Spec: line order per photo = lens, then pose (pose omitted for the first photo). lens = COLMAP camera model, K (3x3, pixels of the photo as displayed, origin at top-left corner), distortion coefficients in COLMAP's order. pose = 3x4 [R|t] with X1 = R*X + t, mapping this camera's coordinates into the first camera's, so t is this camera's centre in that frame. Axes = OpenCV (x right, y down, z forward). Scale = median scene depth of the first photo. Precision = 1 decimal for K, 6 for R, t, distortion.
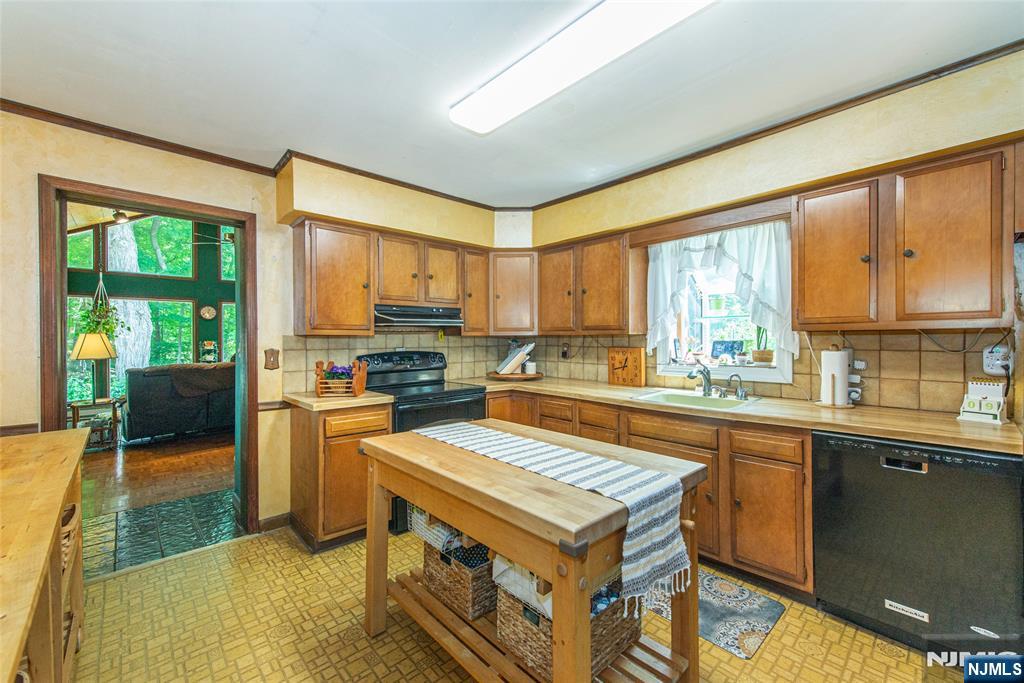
lens RADIAL K [[407.2, 0, 512.0], [0, 407.2, 341.5], [0, 0, 1]] dist [0.000795, -0.000075]
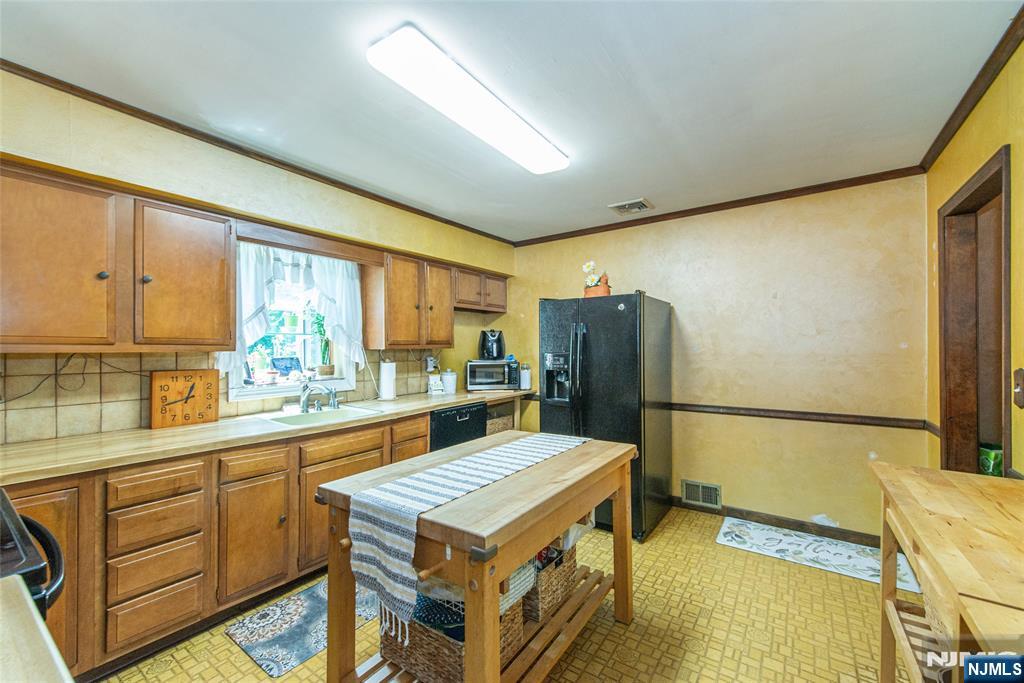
lens RADIAL K [[407.2, 0, 512.0], [0, 407.2, 341.5], [0, 0, 1]] dist [0.000795, -0.000075]
pose [[-0.226081, 0.017292, 0.973955, -0.586905], [0.011952, 0.999816, -0.014977, -0.019426], [-0.974035, 0.008255, -0.226246, 0.689002]]
